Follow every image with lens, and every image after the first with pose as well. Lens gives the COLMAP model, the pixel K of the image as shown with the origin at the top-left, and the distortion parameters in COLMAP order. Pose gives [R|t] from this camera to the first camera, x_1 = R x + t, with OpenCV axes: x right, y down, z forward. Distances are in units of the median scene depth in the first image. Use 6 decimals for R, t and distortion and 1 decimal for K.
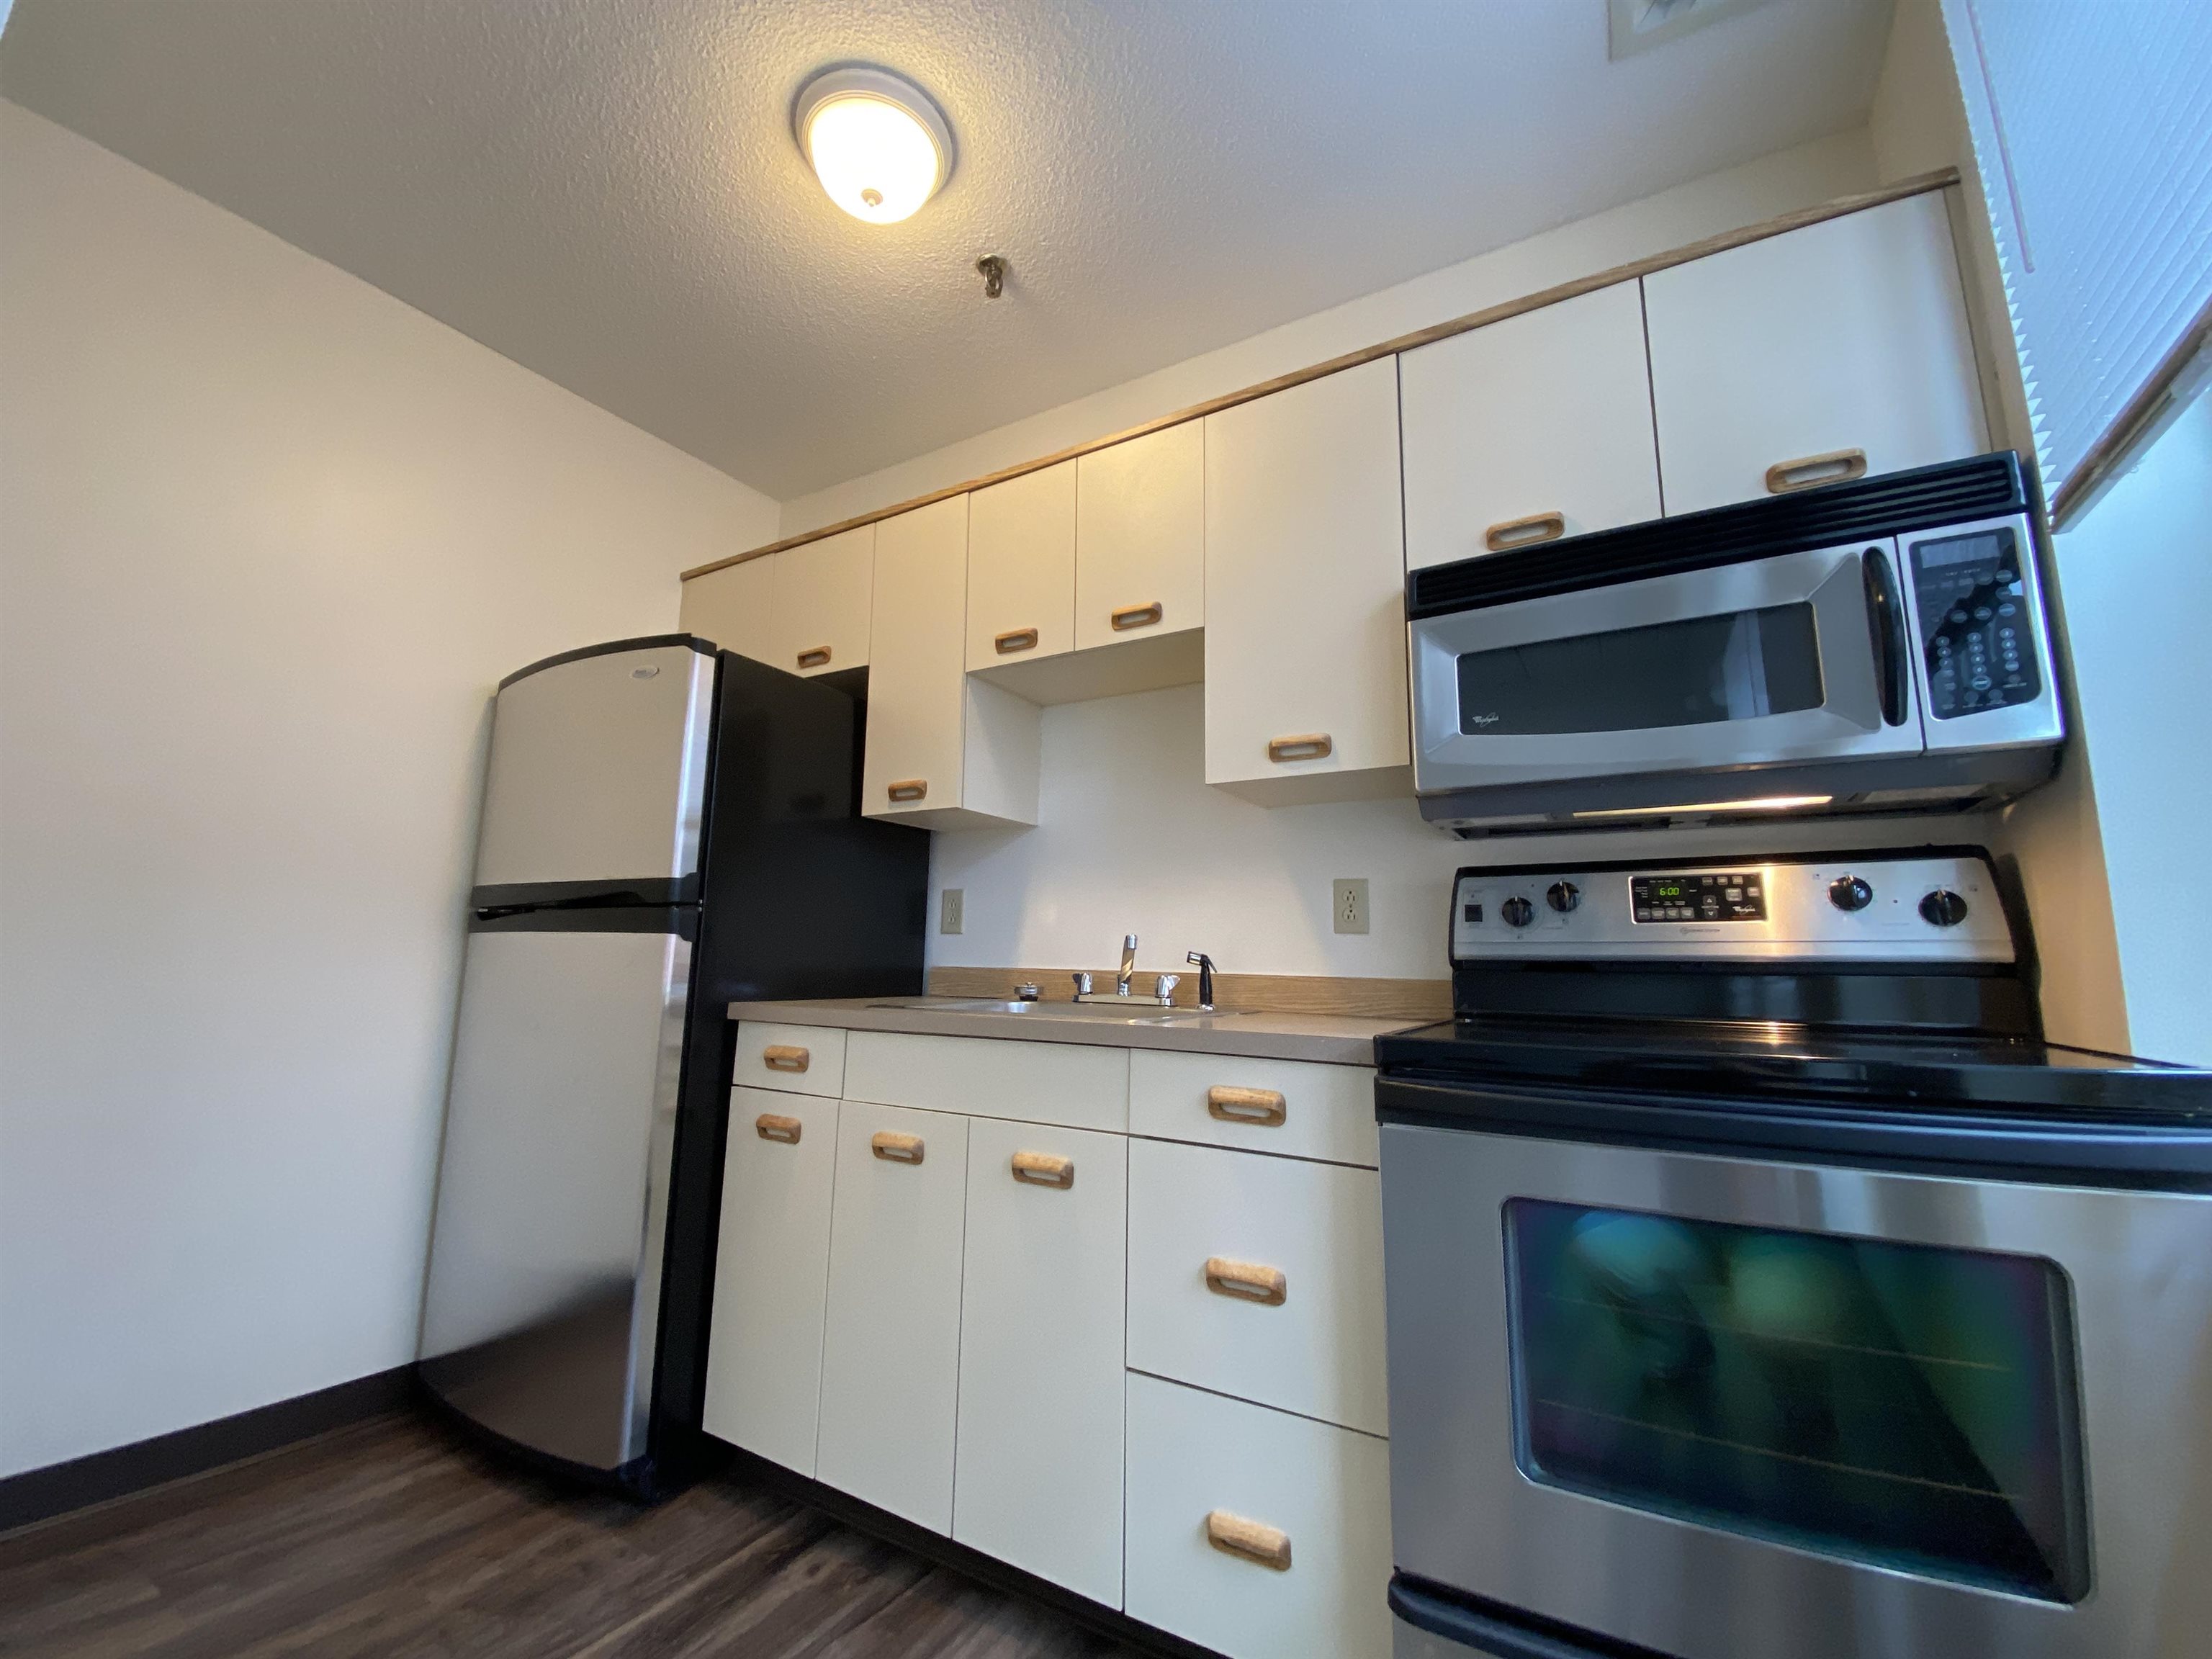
lens RADIAL K [[886.6, 0, 1100.5], [0, 886.6, 820.3], [0, 0, 1]] dist [0.011224, -0.015829]
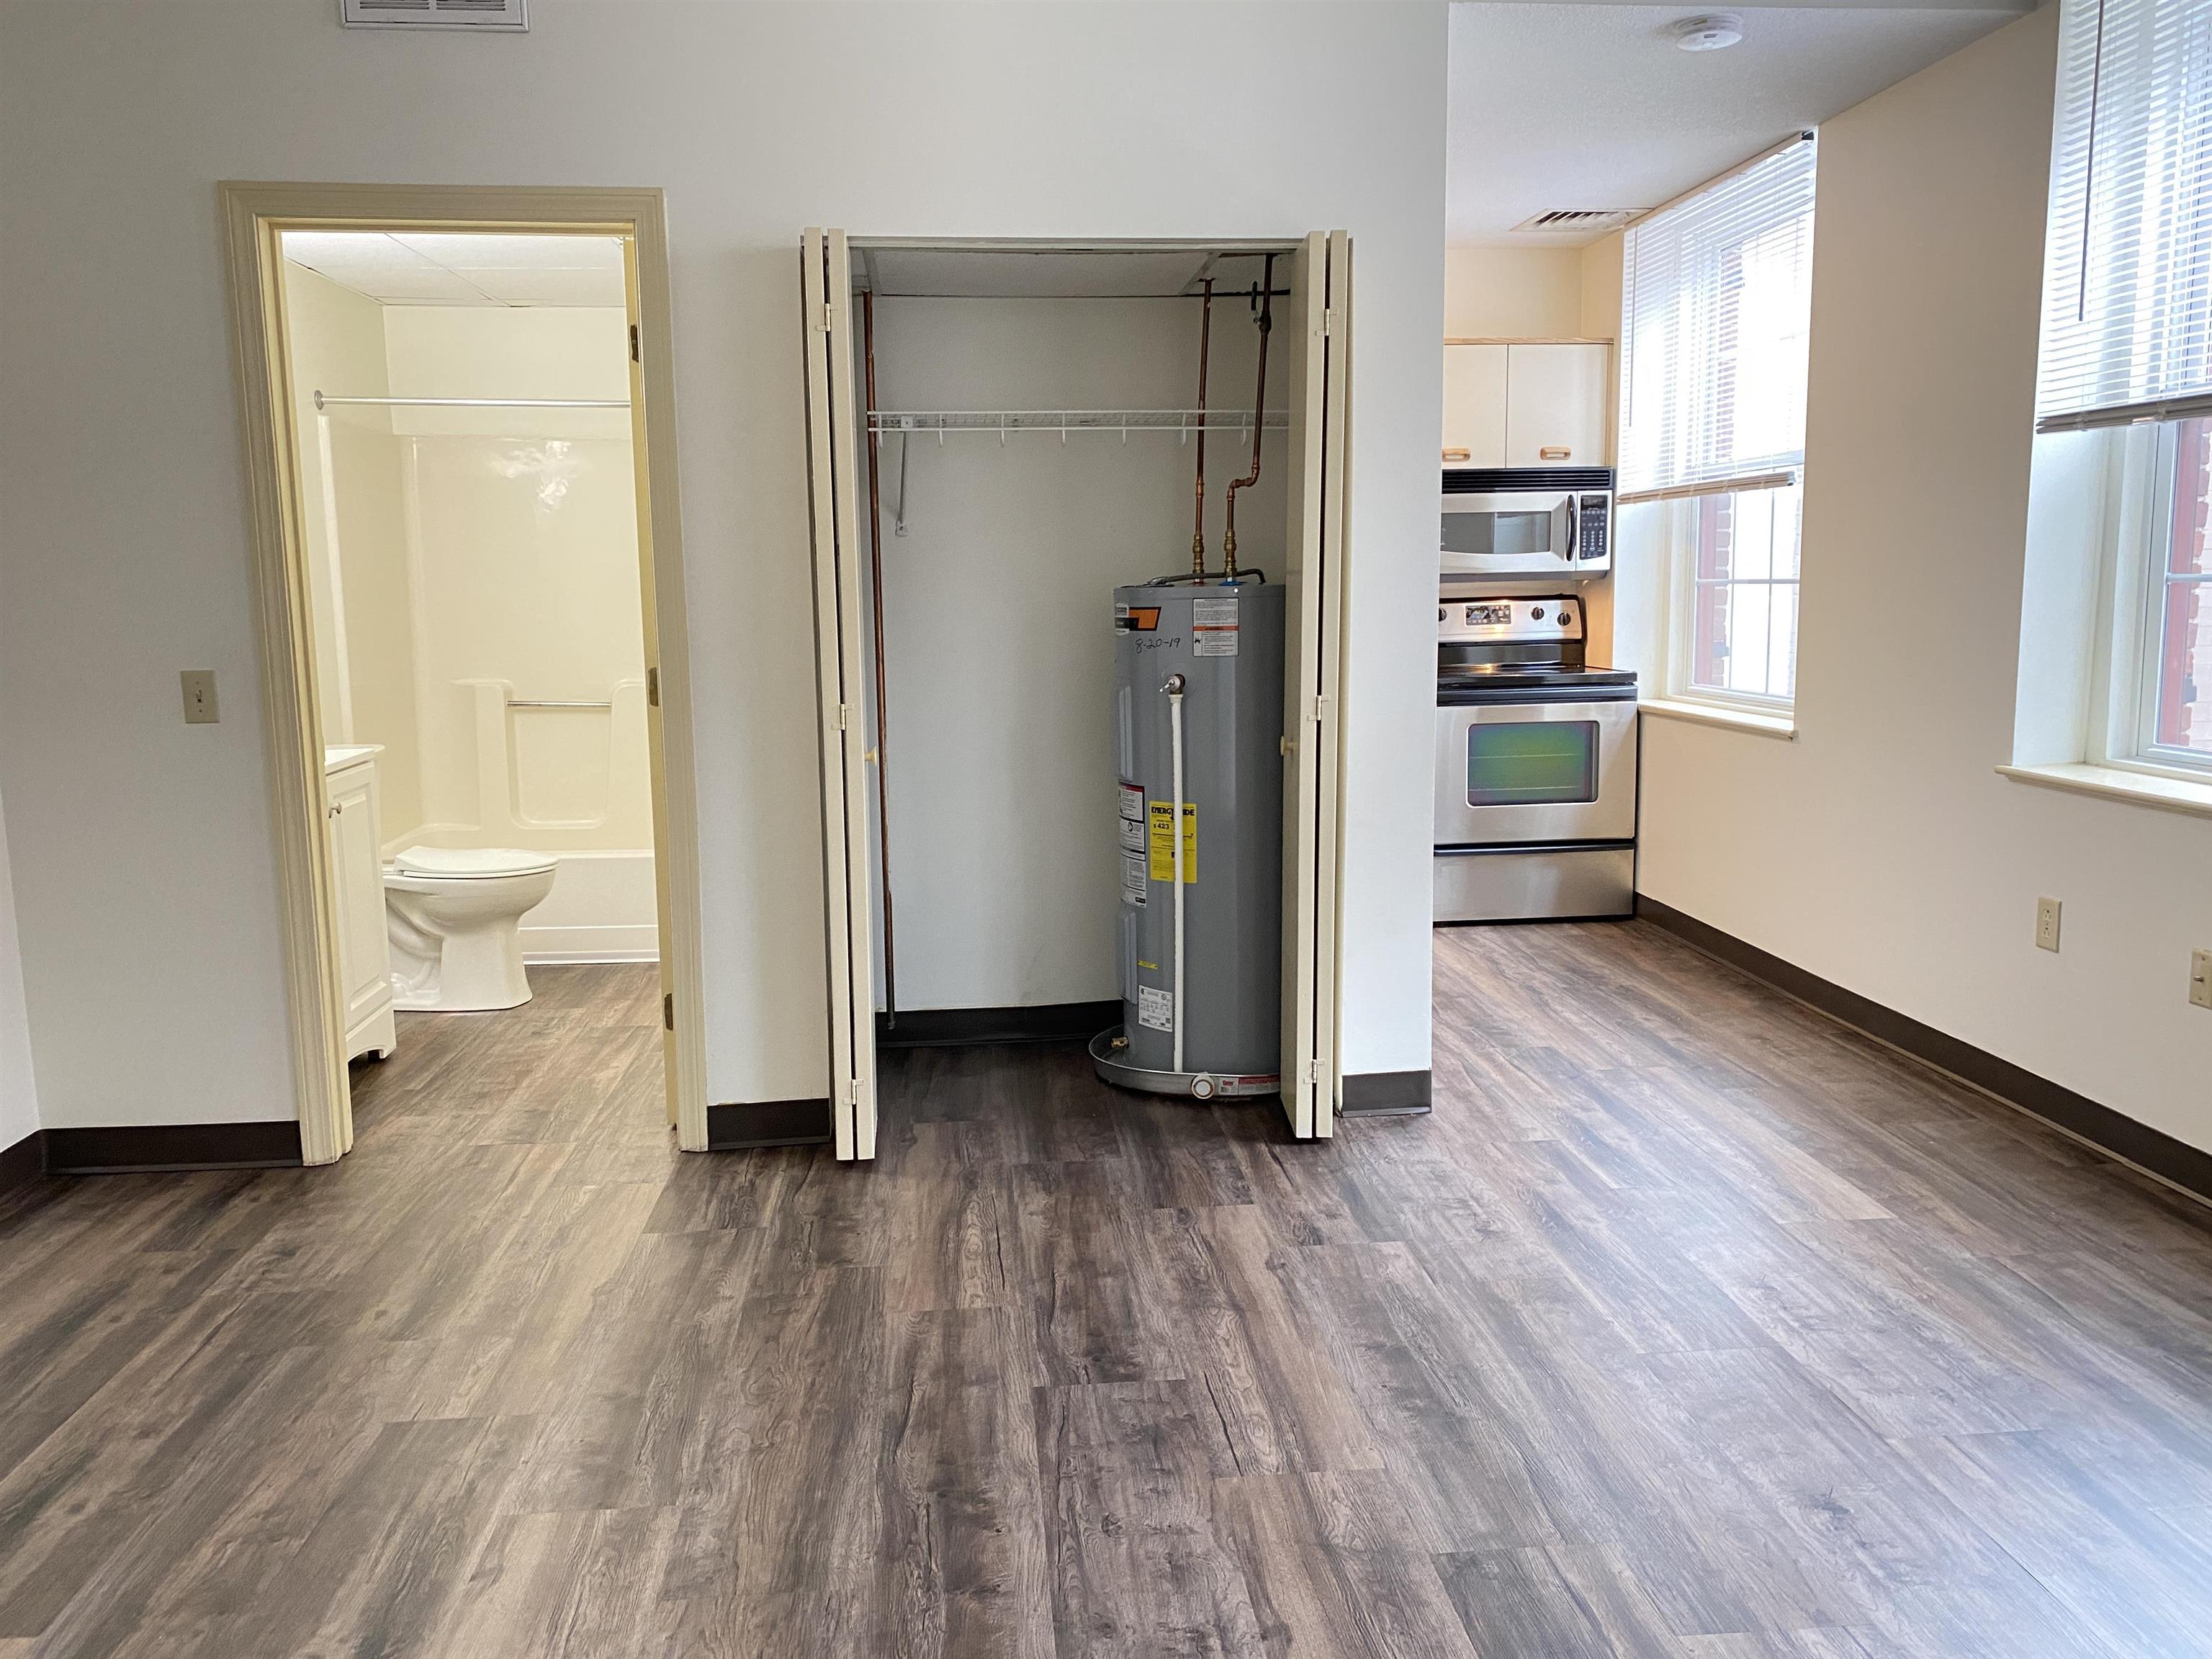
lens RADIAL K [[1691.6, 0, 1114.9], [0, 1691.6, 823.0], [0, 0, 1]] dist [0.018411, -0.001676]
pose [[0.809041, -0.110581, 0.577256, -2.765026], [-0.066574, 0.958580, 0.276934, -0.554982], [-0.583970, -0.262481, 0.768168, -2.009807]]
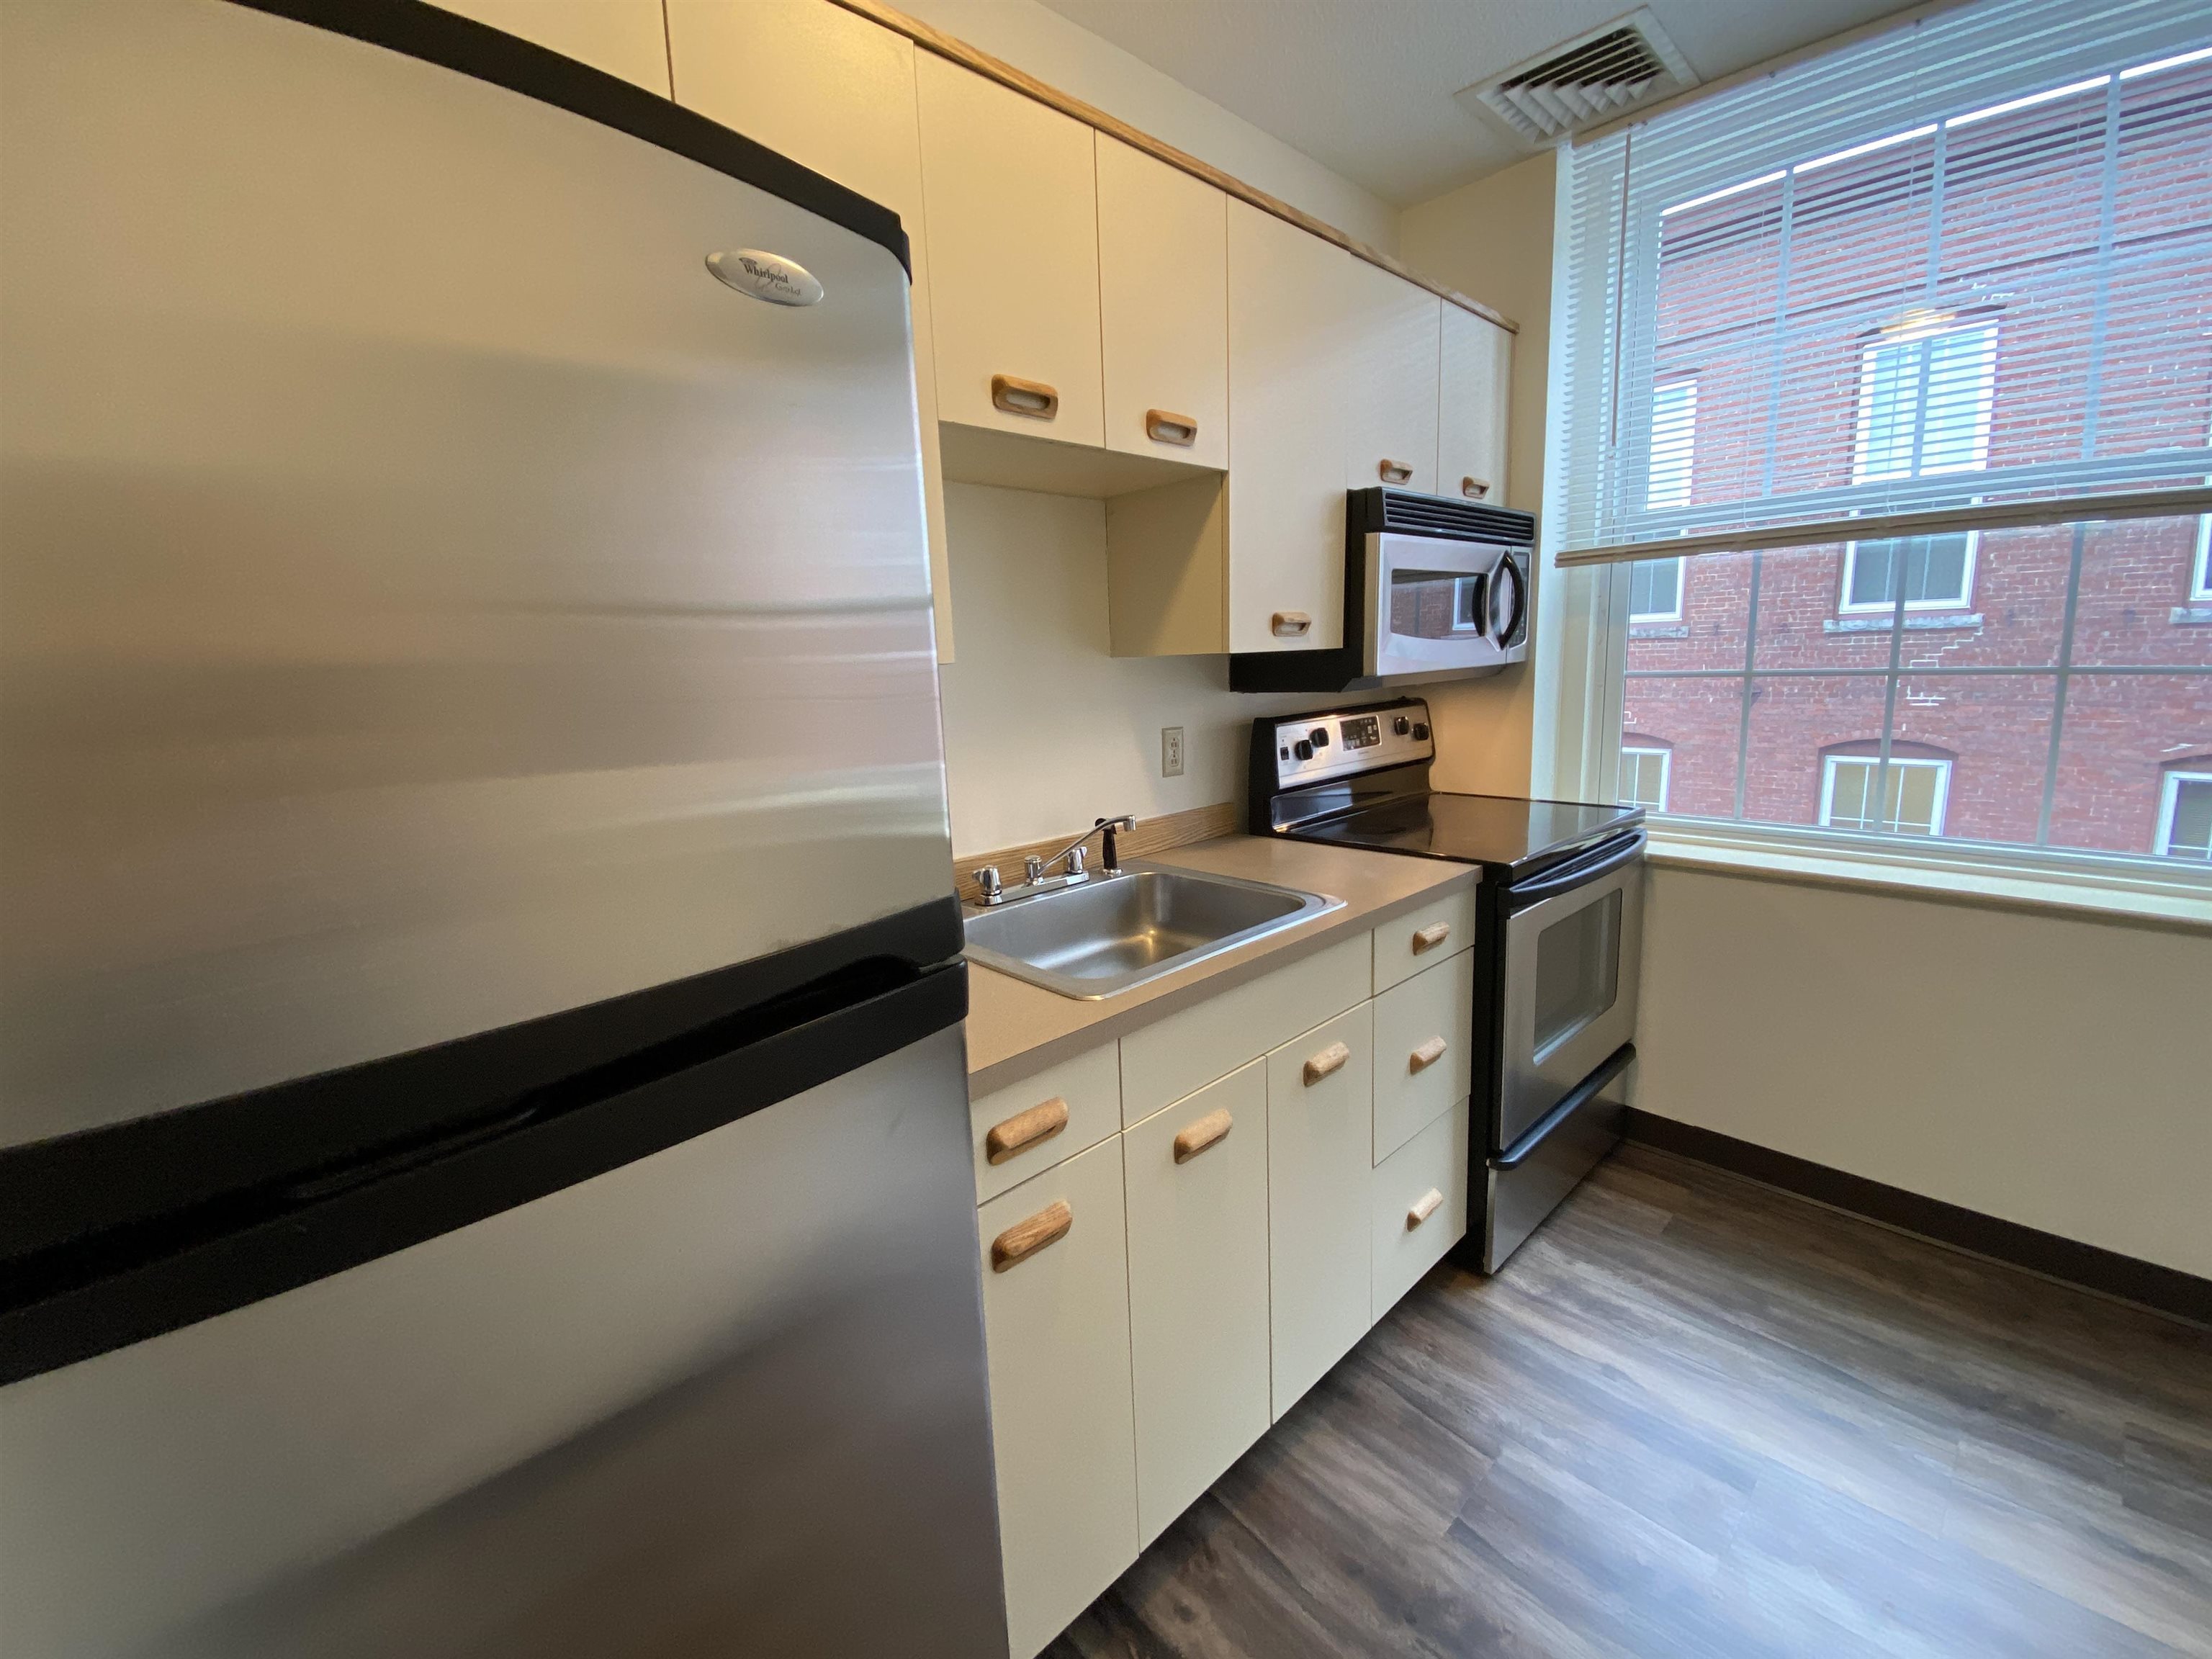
lens RADIAL K [[896.9, 0, 1093.5], [0, 896.9, 823.0], [0, 0, 1]] dist [0.011766, -0.016572]
pose [[0.289348, -0.200139, 0.936067, -1.004275], [-0.106528, 0.965091, 0.239273, -0.090950], [-0.951278, -0.168951, 0.257927, 0.984098]]
